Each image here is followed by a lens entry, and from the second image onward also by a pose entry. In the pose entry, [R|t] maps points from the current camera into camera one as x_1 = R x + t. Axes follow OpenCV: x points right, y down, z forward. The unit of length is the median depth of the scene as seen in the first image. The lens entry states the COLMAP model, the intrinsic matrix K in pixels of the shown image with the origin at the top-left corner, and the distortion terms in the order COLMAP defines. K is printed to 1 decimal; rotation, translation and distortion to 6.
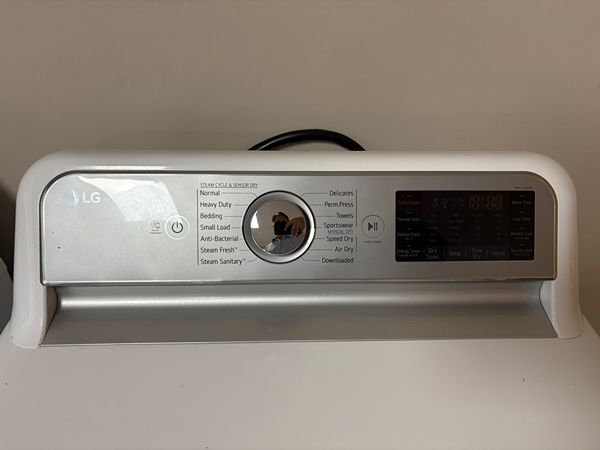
lens RADIAL K [[450.8, 0, 297.3], [0, 450.8, 227.3], [0, 0, 1]] dist [0.028278, -0.049049]
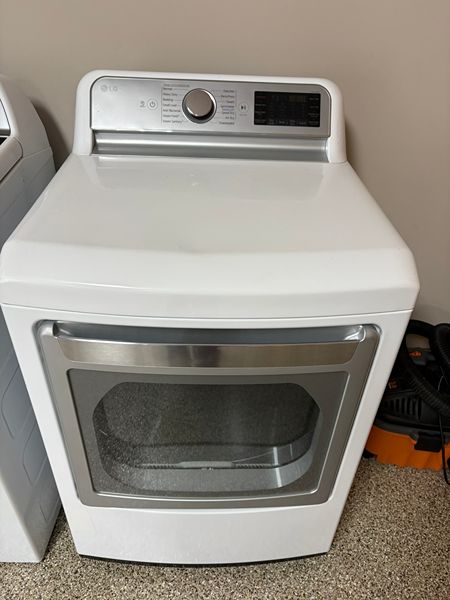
lens RADIAL K [[450.8, 0, 231.4], [0, 450.8, 297.1], [0, 0, 1]] dist [0.028278, -0.049049]
pose [[0.999691, 0.023660, -0.007649, 0.147038], [-0.023469, 0.999430, 0.024254, 0.838618], [0.008219, -0.024067, 0.999677, -1.155781]]
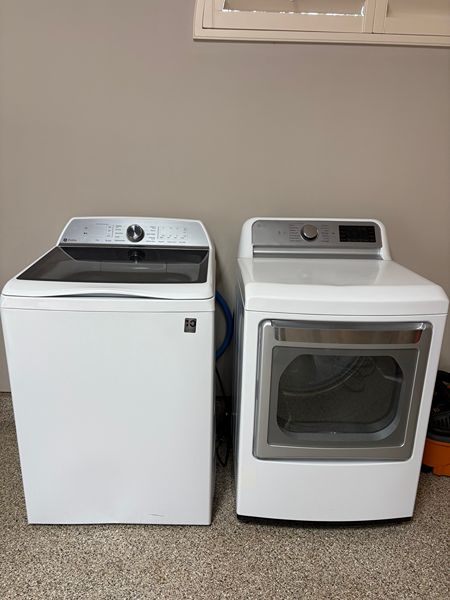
lens RADIAL K [[450.8, 0, 223.9], [0, 450.8, 300.4], [0, 0, 1]] dist [0.028278, -0.049049]
pose [[0.999588, 0.004736, -0.028316, -0.676069], [-0.013243, 0.951166, -0.308396, 1.785643], [0.025472, 0.308644, 0.950837, -2.604753]]
